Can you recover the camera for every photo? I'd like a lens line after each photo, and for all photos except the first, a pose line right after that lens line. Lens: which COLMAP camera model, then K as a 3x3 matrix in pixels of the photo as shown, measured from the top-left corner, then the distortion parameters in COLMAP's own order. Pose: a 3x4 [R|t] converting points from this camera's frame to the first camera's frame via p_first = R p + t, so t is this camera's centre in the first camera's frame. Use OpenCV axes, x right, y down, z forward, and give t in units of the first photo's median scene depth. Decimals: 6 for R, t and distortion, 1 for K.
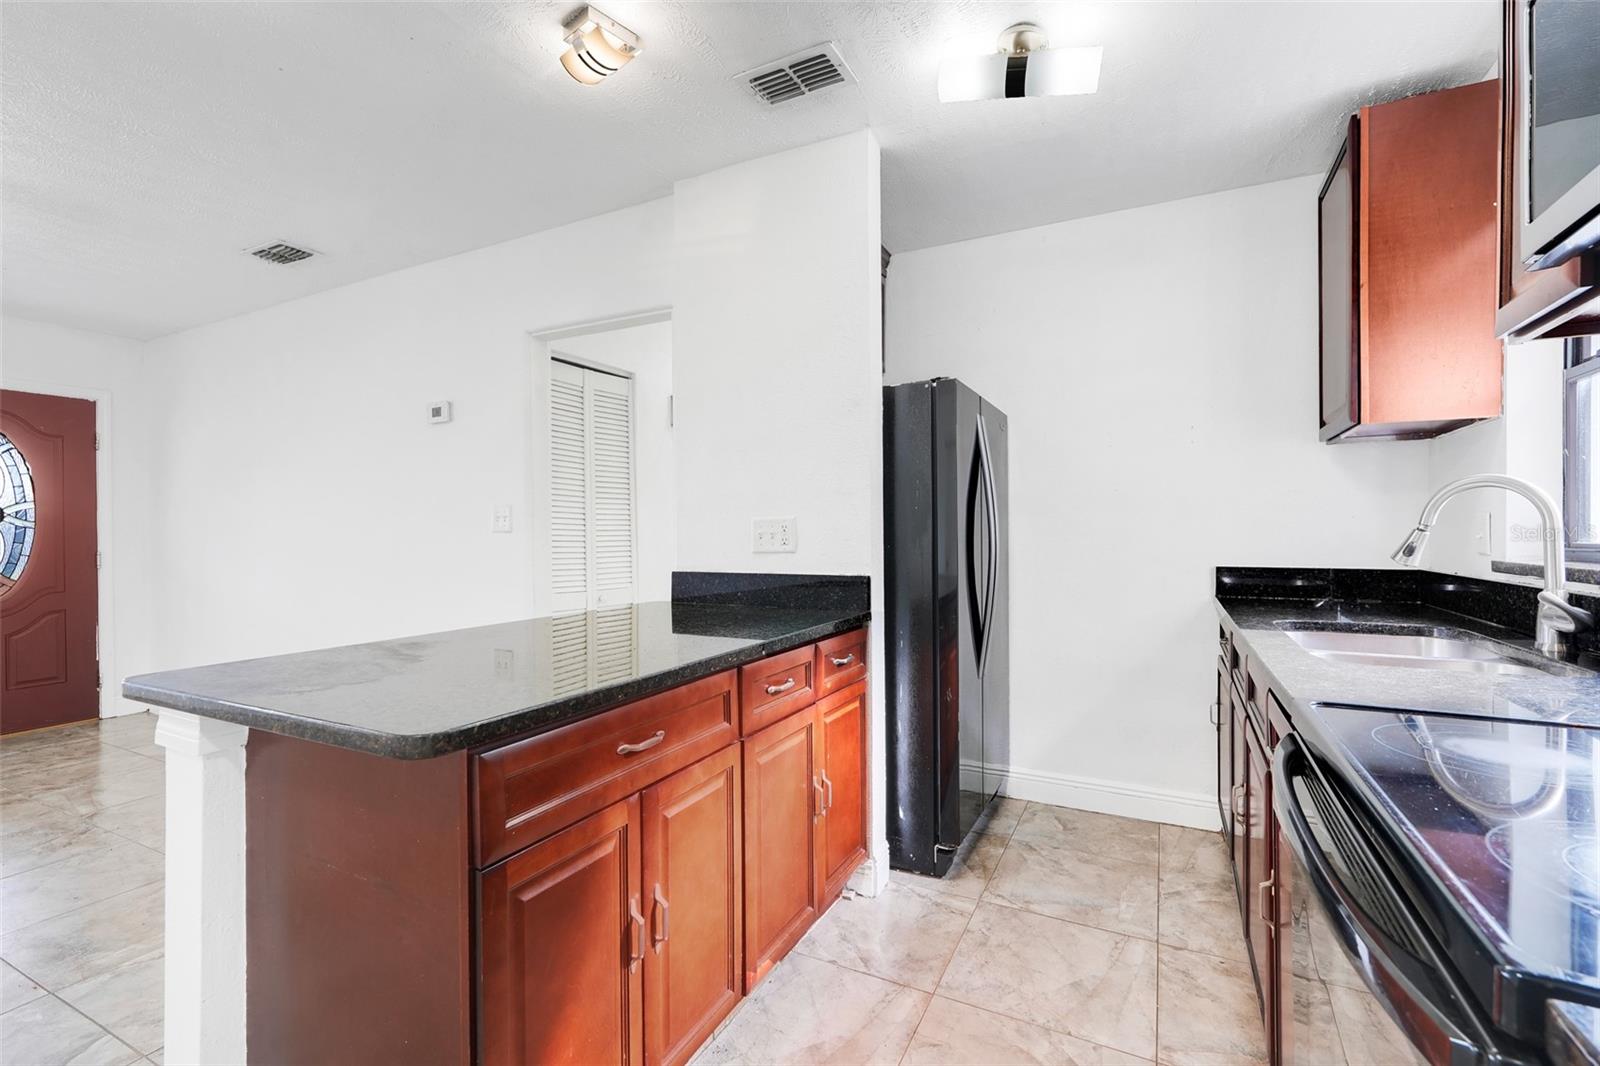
lens RADIAL K [[707.3, 0, 795.3], [0, 707.3, 533.3], [0, 0, 1]] dist [-0.014114, 0.006213]
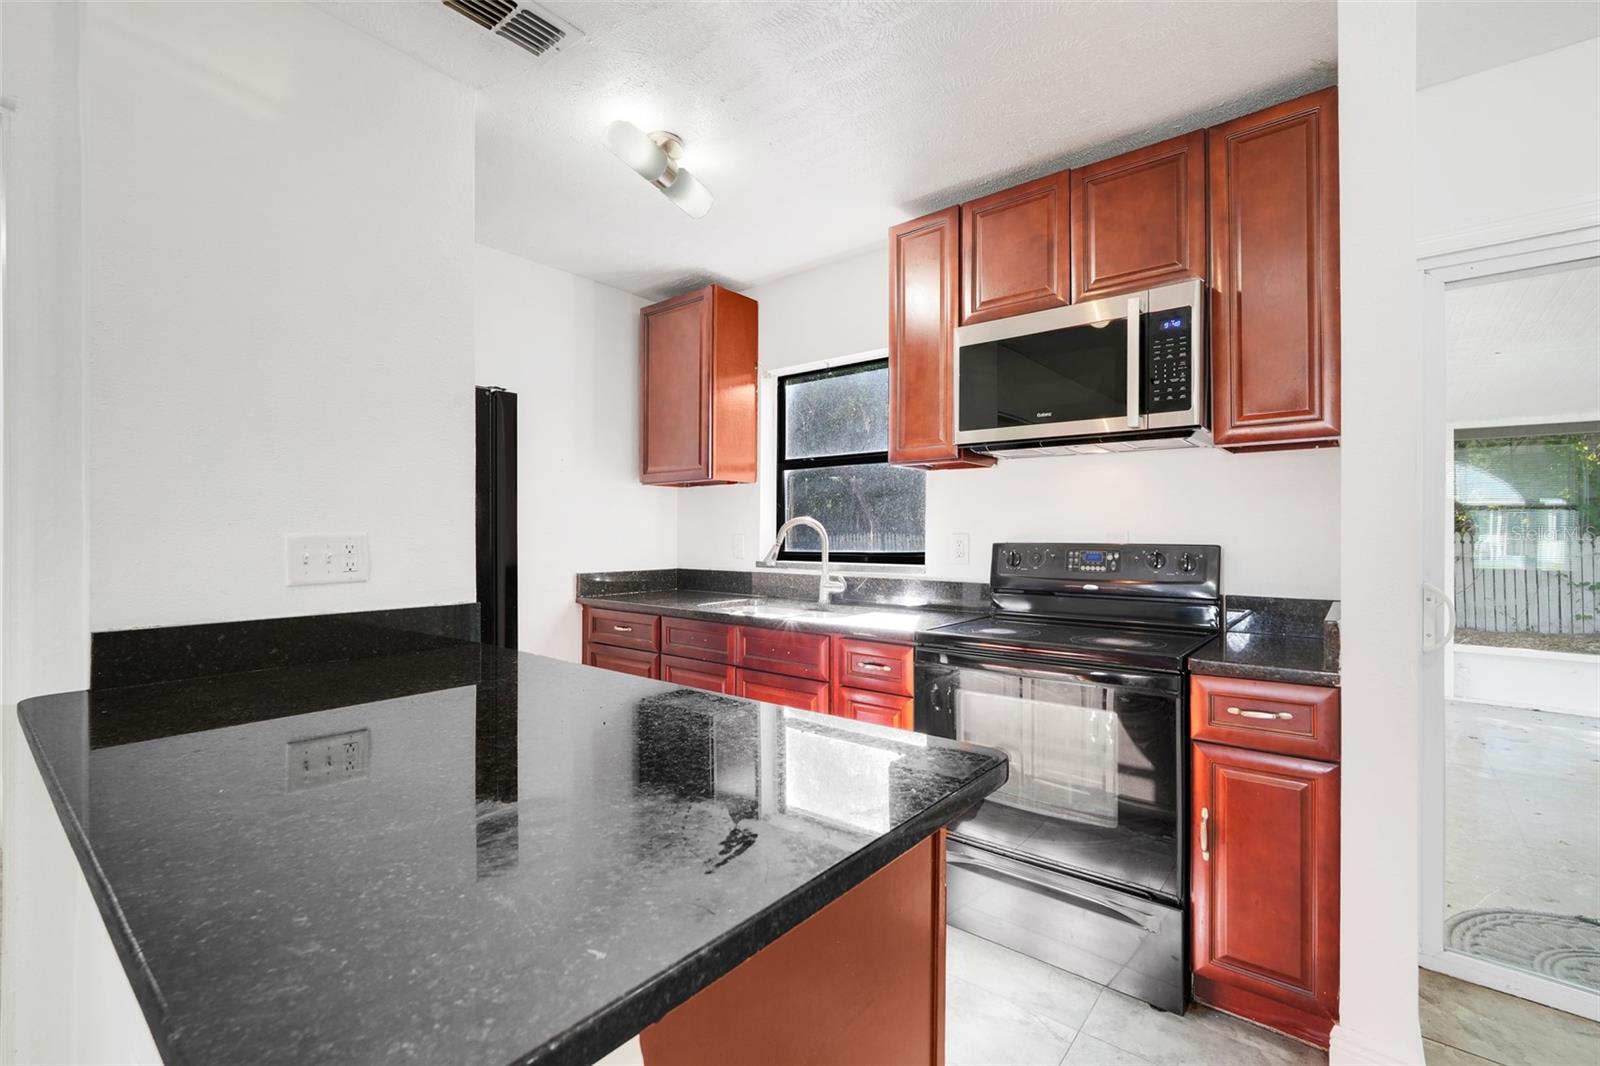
lens RADIAL K [[707.3, 0, 796.2], [0, 707.3, 538.4], [0, 0, 1]] dist [-0.014114, 0.006213]
pose [[0.209214, 0.004537, 0.977859, -0.626403], [-0.001788, 0.999989, -0.004257, -0.015449], [-0.977868, -0.000858, 0.209220, 0.400994]]
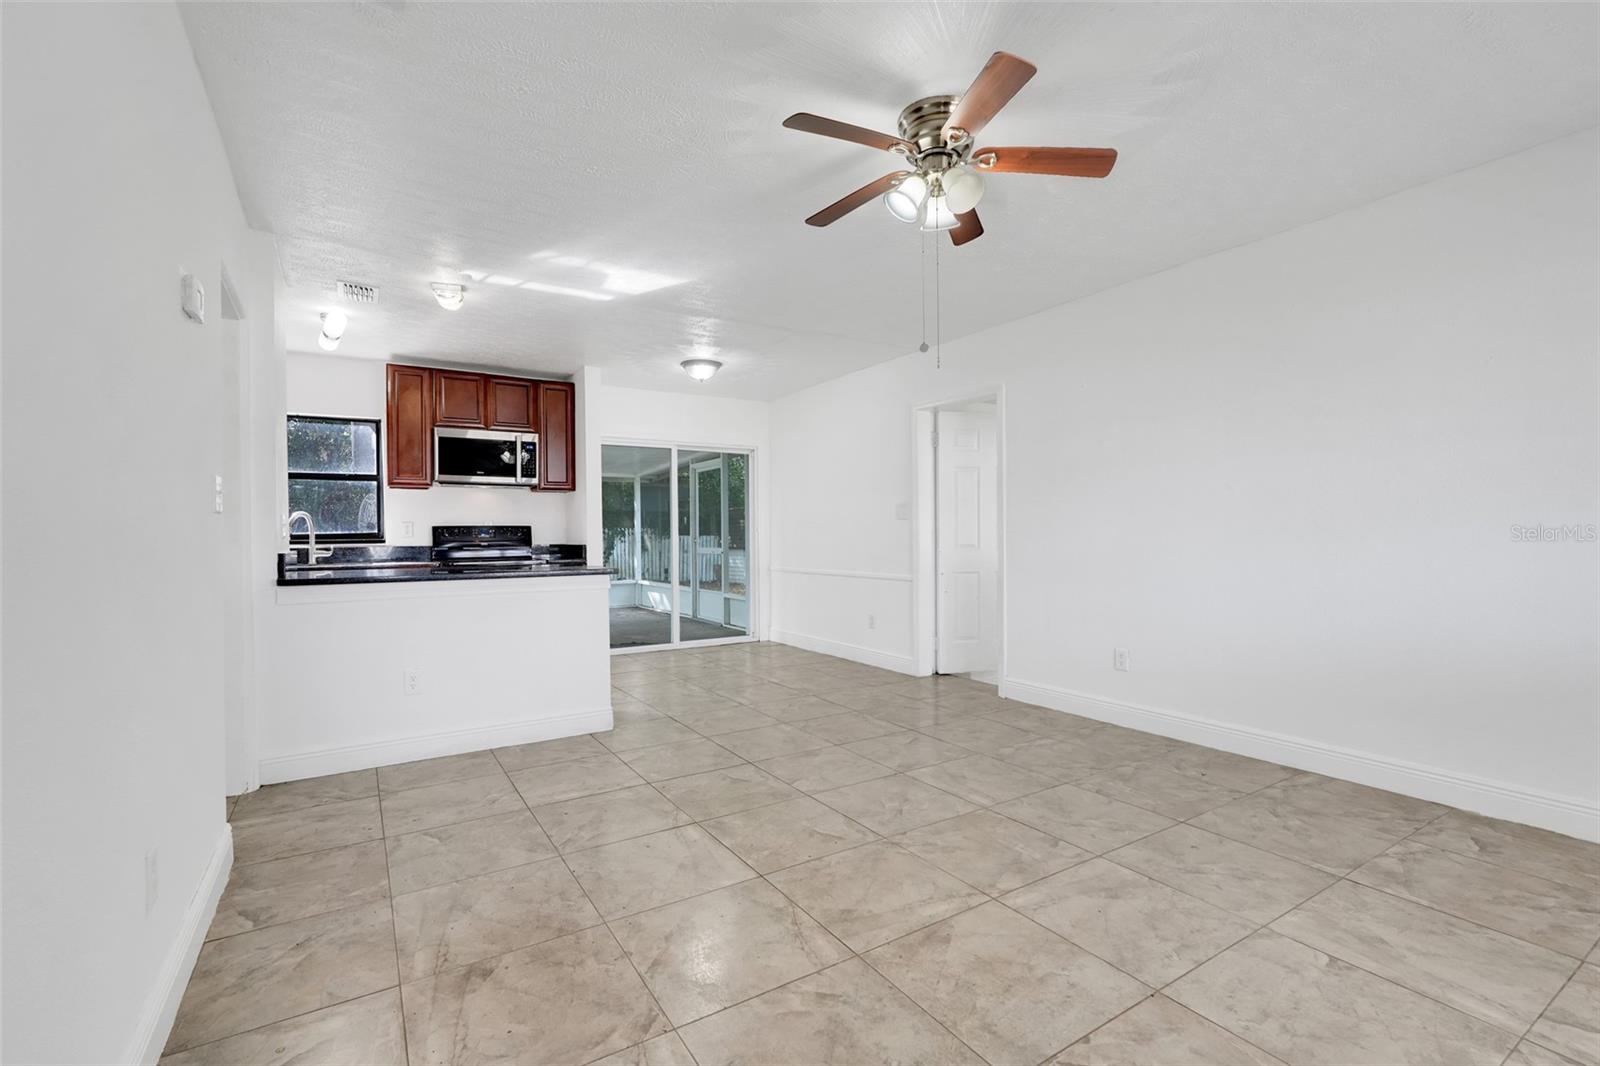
lens RADIAL K [[707.3, 0, 795.9], [0, 707.3, 535.1], [0, 0, 1]] dist [-0.014114, 0.006213]
pose [[-0.860077, 0.017141, 0.509876, -1.680179], [0.018828, 0.999821, -0.001853, 0.042446], [-0.509816, 0.008007, -0.860246, 1.709842]]
